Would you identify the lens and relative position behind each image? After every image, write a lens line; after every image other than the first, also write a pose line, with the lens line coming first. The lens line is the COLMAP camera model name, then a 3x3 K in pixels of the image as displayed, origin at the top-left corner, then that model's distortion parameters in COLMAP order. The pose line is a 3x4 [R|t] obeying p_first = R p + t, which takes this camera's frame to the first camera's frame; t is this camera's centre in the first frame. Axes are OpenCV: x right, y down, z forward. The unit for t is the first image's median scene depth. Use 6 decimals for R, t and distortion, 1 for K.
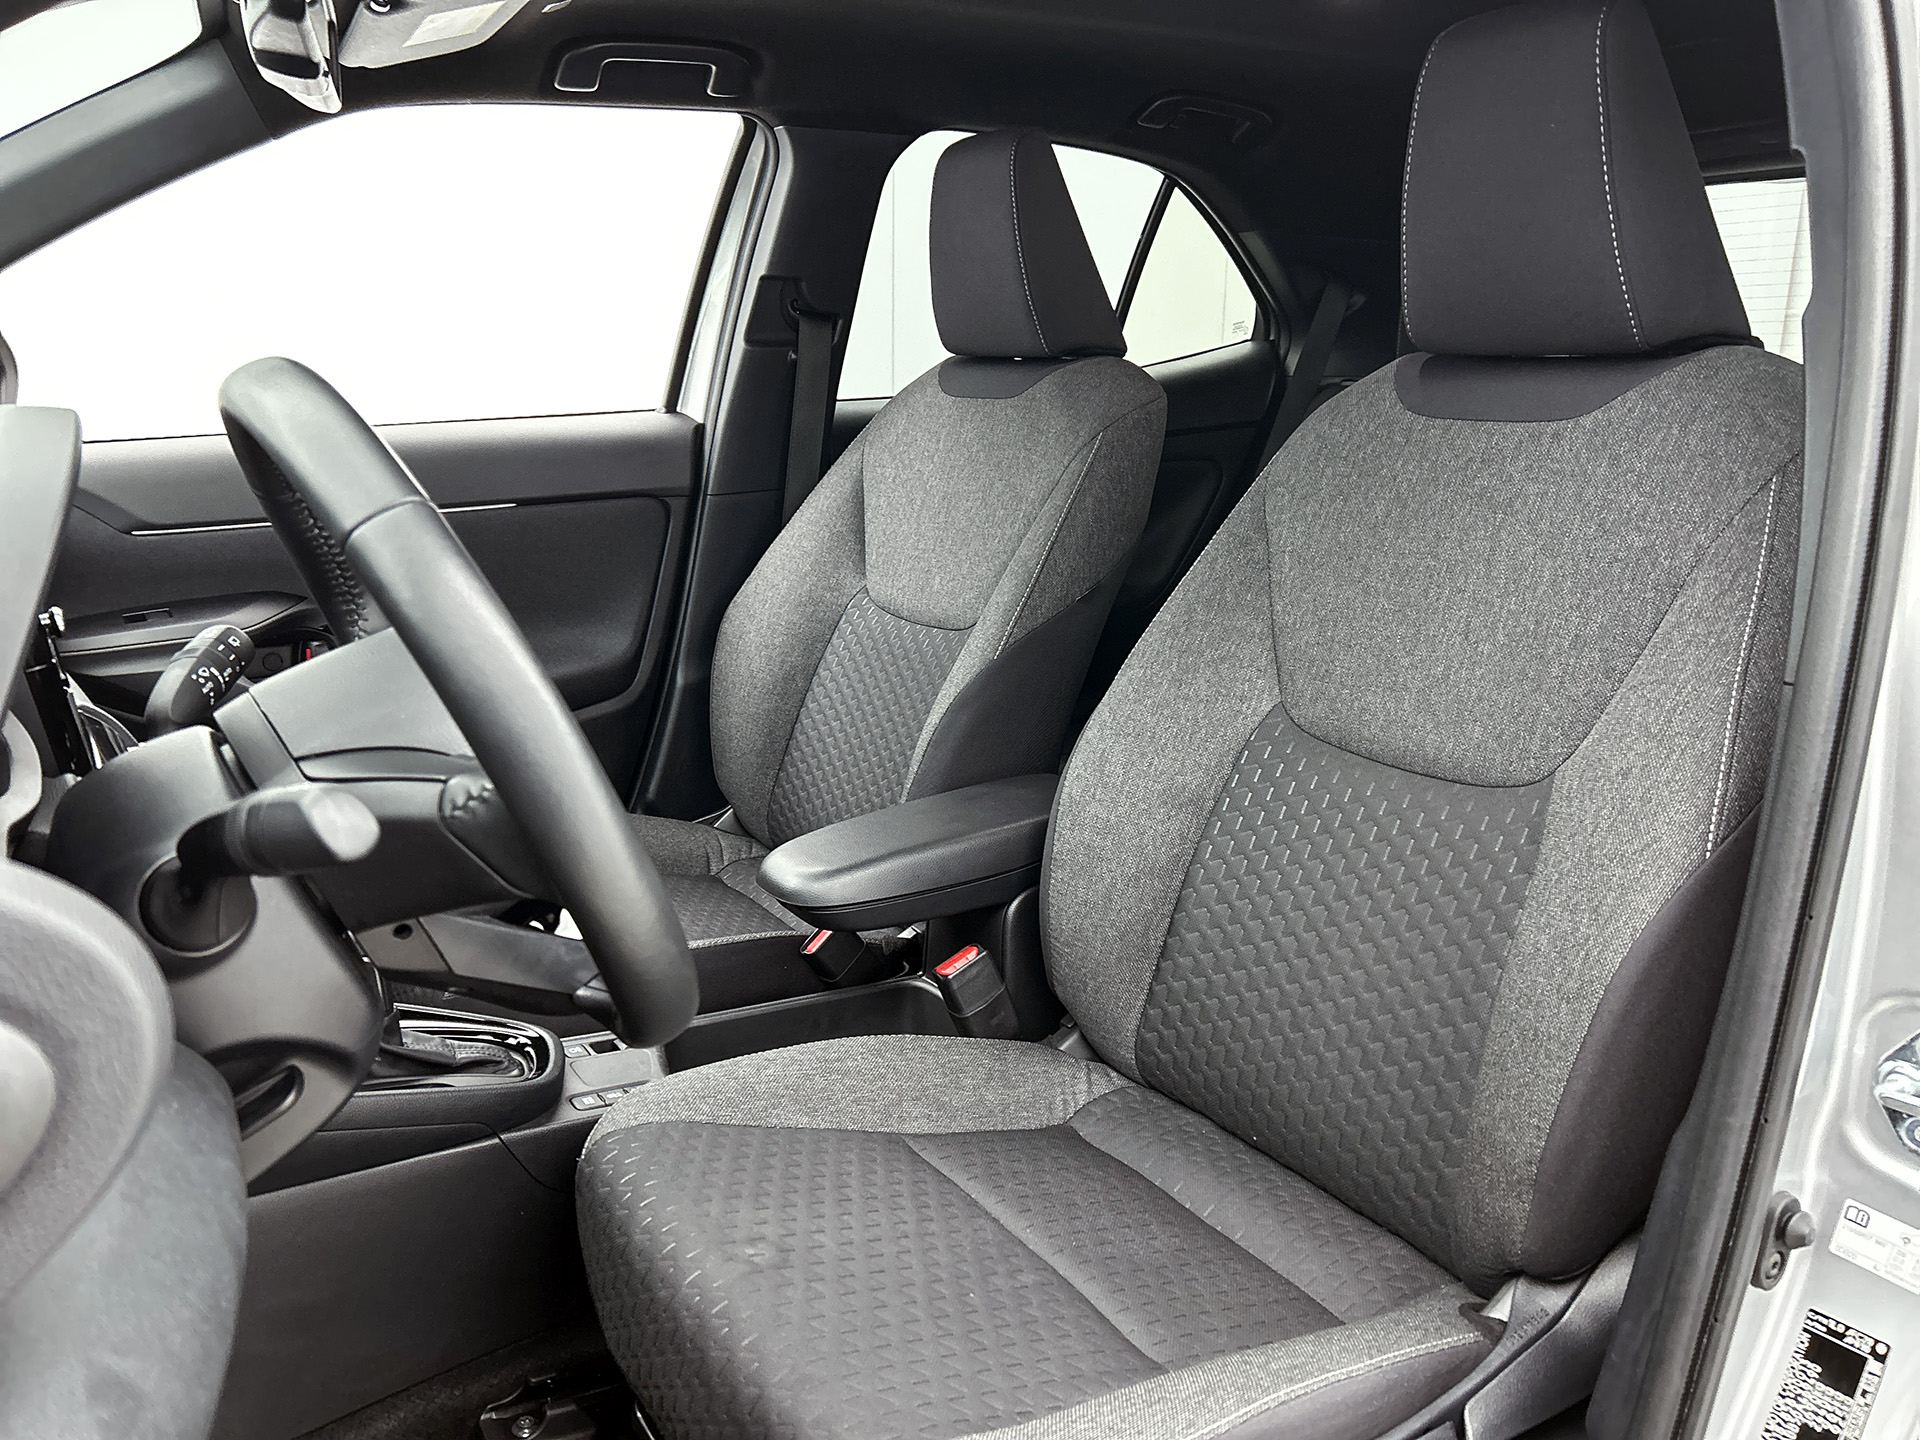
lens RADIAL K [[1496.8, 0, 975.4], [0, 1496.8, 715.4], [0, 0, 1]] dist [0.032547, -0.101735]
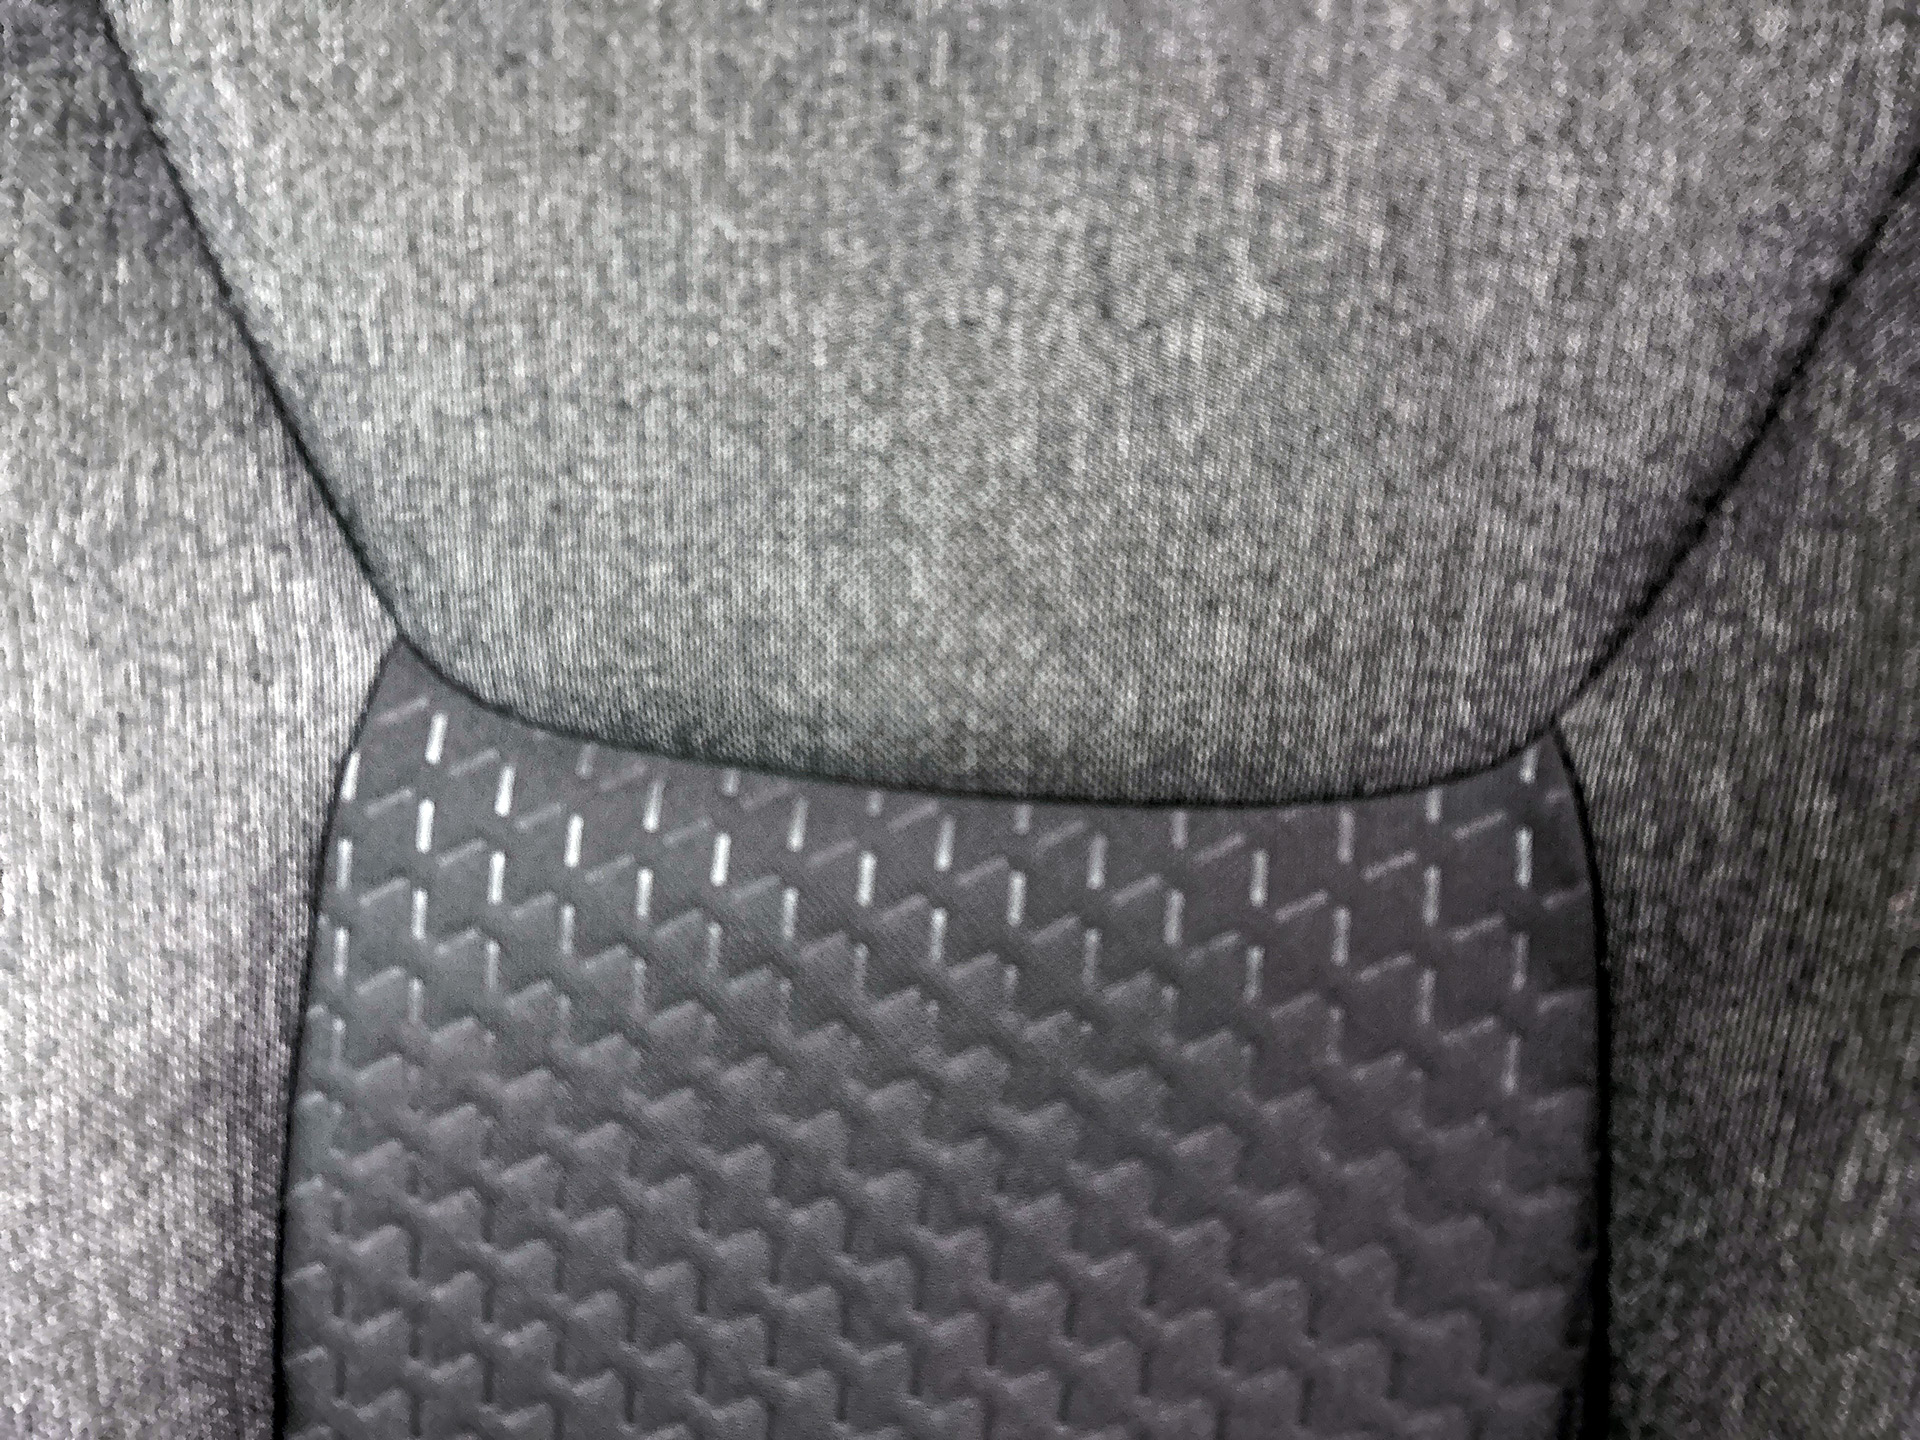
lens RADIAL K [[1460.8, 0, 962.0], [0, 1460.8, 765.3], [0, 0, 1]] dist [0.080035, -0.094573]
pose [[0.701877, -0.377680, 0.603926, 0.104238], [0.177413, 0.913828, 0.365297, -0.073994], [-0.689851, -0.149249, 0.708400, 0.755266]]
